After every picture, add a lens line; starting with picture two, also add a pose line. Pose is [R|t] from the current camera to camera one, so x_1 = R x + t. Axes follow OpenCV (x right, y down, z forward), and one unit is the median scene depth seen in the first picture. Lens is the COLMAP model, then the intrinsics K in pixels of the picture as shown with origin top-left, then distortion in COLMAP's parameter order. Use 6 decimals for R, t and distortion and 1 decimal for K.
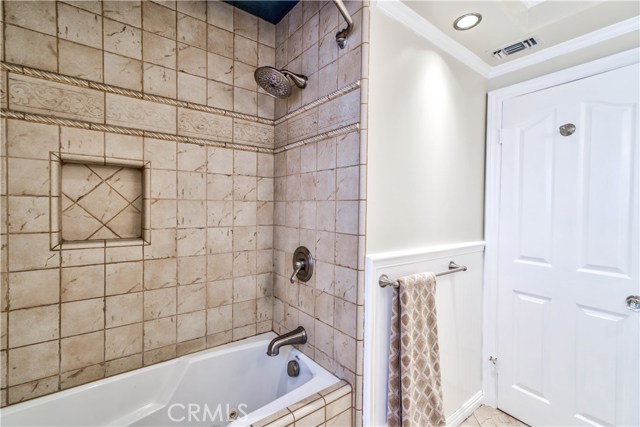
lens RADIAL K [[289.4, 0, 319.1], [0, 289.4, 210.0], [0, 0, 1]] dist [-0.002758, 0.009613]
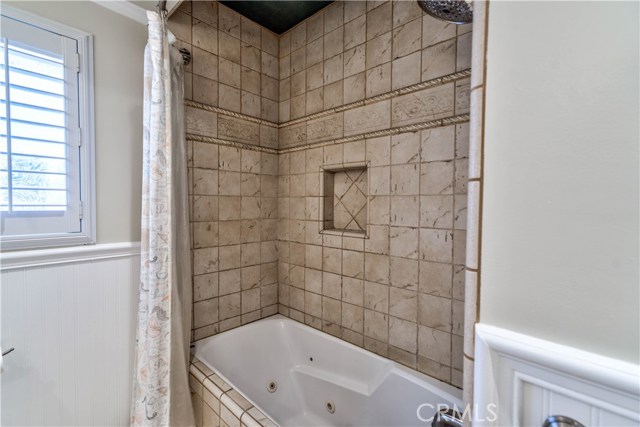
lens RADIAL K [[289.4, 0, 318.4], [0, 289.4, 210.0], [0, 0, 1]] dist [-0.002758, 0.009613]
pose [[0.165588, 0.014720, -0.986085, 0.419835], [-0.012761, 0.999837, 0.012782, 0.002512], [0.986113, 0.010467, 0.165748, 0.607572]]
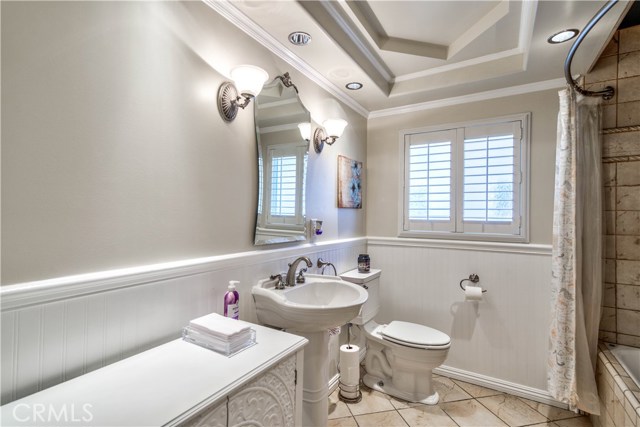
lens RADIAL K [[305.0, 0, 318.8], [0, 305.0, 210.2], [0, 0, 1]] dist [0.025615, 0.000698]
pose [[-0.924584, -0.027642, -0.379975, 0.829865], [-0.023435, 0.999602, -0.015693, 0.011684], [0.380257, -0.005605, -0.924864, 0.974335]]
